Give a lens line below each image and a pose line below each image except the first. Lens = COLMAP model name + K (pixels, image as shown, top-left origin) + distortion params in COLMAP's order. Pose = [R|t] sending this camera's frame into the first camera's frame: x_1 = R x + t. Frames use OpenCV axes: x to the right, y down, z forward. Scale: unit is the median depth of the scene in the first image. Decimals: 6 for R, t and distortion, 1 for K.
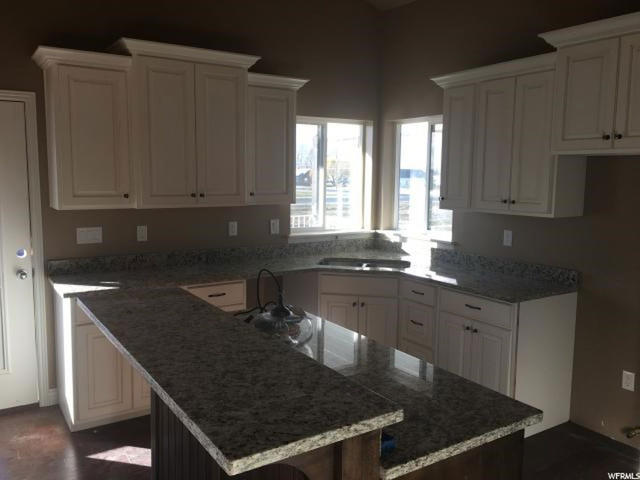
lens RADIAL K [[543.5, 0, 318.6], [0, 543.5, 232.3], [0, 0, 1]] dist [0.089157, -0.117653]
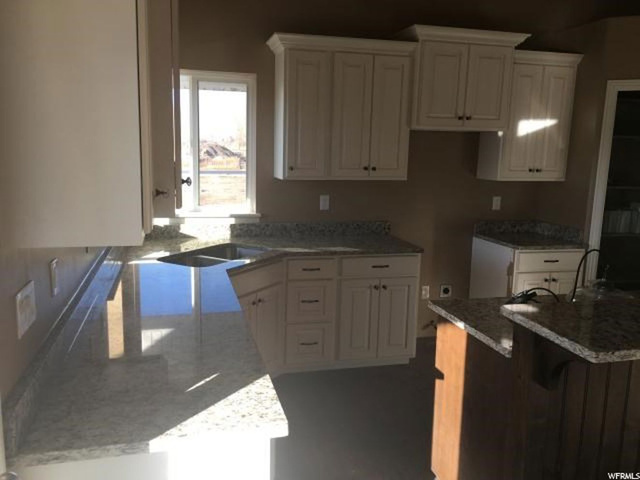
lens RADIAL K [[543.5, 0, 318.6], [0, 543.5, 232.3], [0, 0, 1]] dist [0.089157, -0.117653]
pose [[0.318987, -0.155635, 0.934893, -0.648387], [0.081562, 0.987273, 0.136526, -0.076337], [-0.944243, 0.032702, 0.327621, 0.642455]]
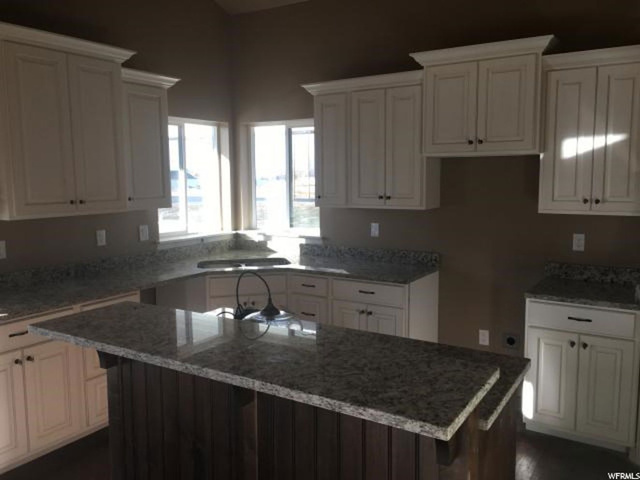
lens RADIAL K [[543.5, 0, 318.6], [0, 543.5, 232.3], [0, 0, 1]] dist [0.089157, -0.117653]
pose [[0.908541, -0.060513, 0.413390, -0.221428], [0.061507, 0.998047, 0.010917, -0.003691], [-0.413243, 0.015508, 0.910489, 0.019612]]
